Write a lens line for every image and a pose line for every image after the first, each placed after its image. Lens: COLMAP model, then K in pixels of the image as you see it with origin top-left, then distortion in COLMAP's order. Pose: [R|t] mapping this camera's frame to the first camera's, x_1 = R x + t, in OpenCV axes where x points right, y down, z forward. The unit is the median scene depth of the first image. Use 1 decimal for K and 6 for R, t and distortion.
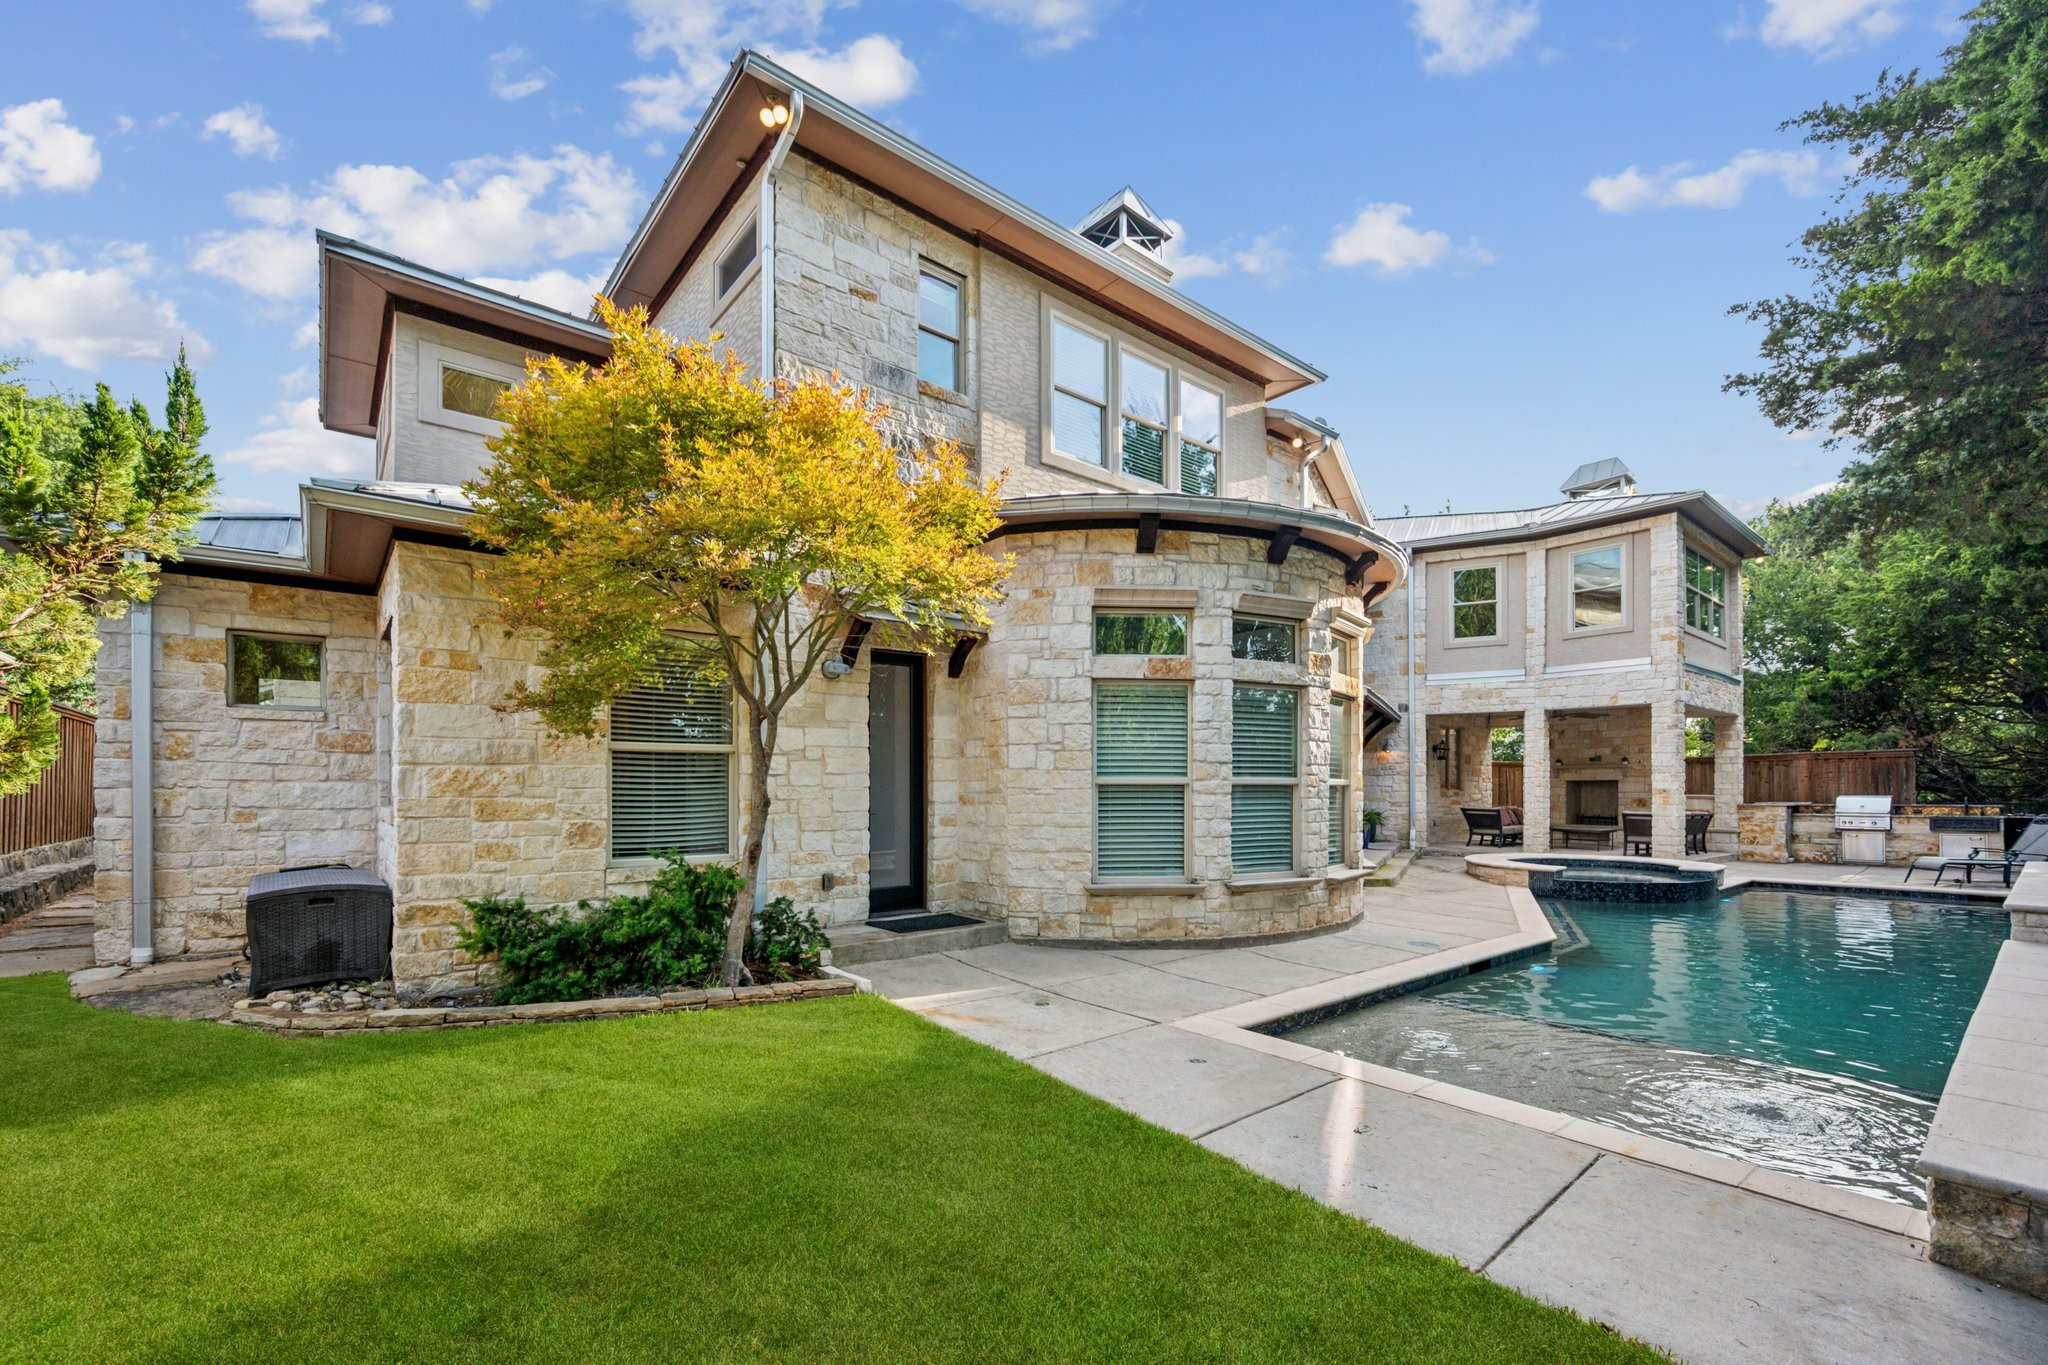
lens RADIAL K [[834.2, 0, 1031.1], [0, 834.2, 681.6], [0, 0, 1]] dist [-0.000840, -0.000170]
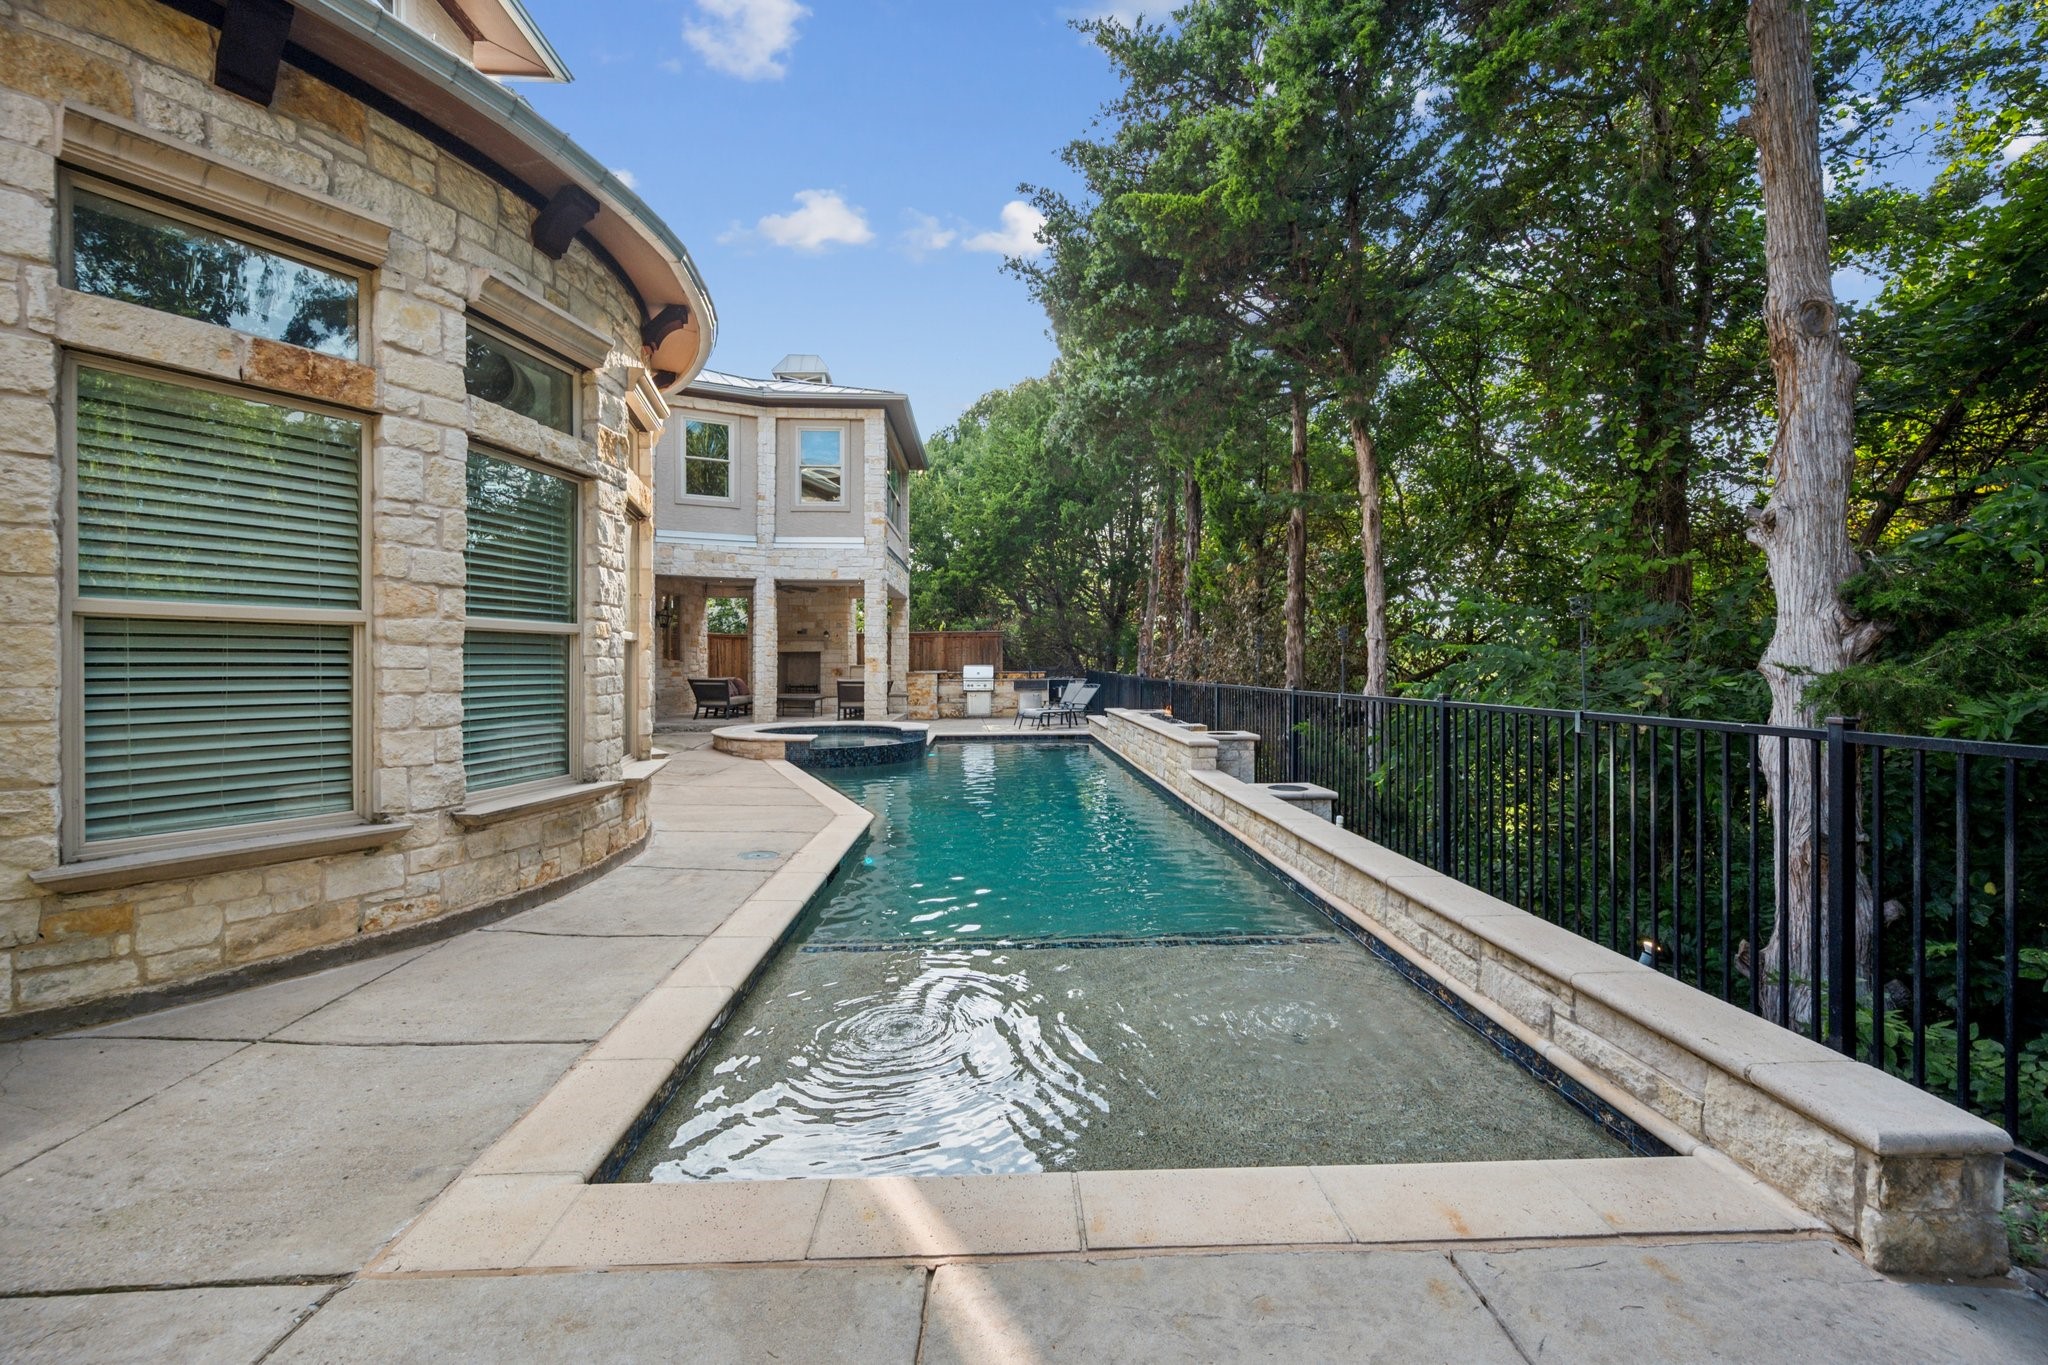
lens RADIAL K [[834.2, 0, 1031.1], [0, 834.2, 681.6], [0, 0, 1]] dist [-0.000840, -0.000170]
pose [[0.607316, -0.017163, 0.794275, 0.029723], [-0.100114, 0.990143, 0.097945, 0.054379], [-0.788127, -0.139001, 0.599612, 0.309691]]
